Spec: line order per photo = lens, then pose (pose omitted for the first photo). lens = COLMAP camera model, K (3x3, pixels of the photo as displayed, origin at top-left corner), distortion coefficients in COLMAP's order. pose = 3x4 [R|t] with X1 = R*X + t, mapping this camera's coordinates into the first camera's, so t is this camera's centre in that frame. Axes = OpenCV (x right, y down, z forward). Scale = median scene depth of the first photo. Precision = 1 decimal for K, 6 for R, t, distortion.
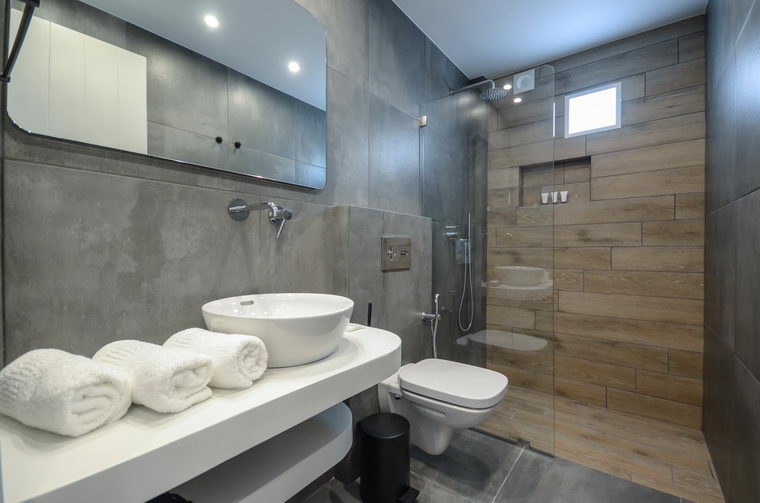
lens RADIAL K [[333.8, 0, 379.9], [0, 333.8, 251.9], [0, 0, 1]] dist [0.025692, -0.001044]
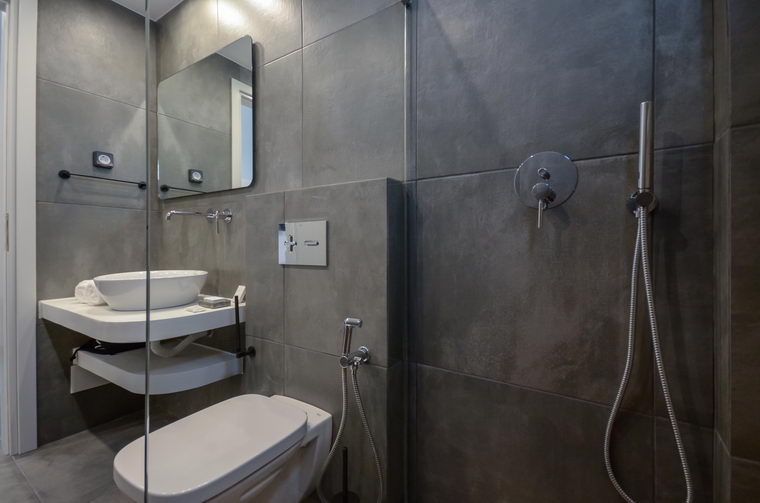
lens RADIAL K [[333.8, 0, 380.1], [0, 333.8, 250.2], [0, 0, 1]] dist [0.025692, -0.001044]
pose [[0.037823, 0.007746, -0.999254, 0.830167], [-0.003565, 0.999965, 0.007616, 0.012894], [0.999278, 0.003274, 0.037849, 1.202337]]
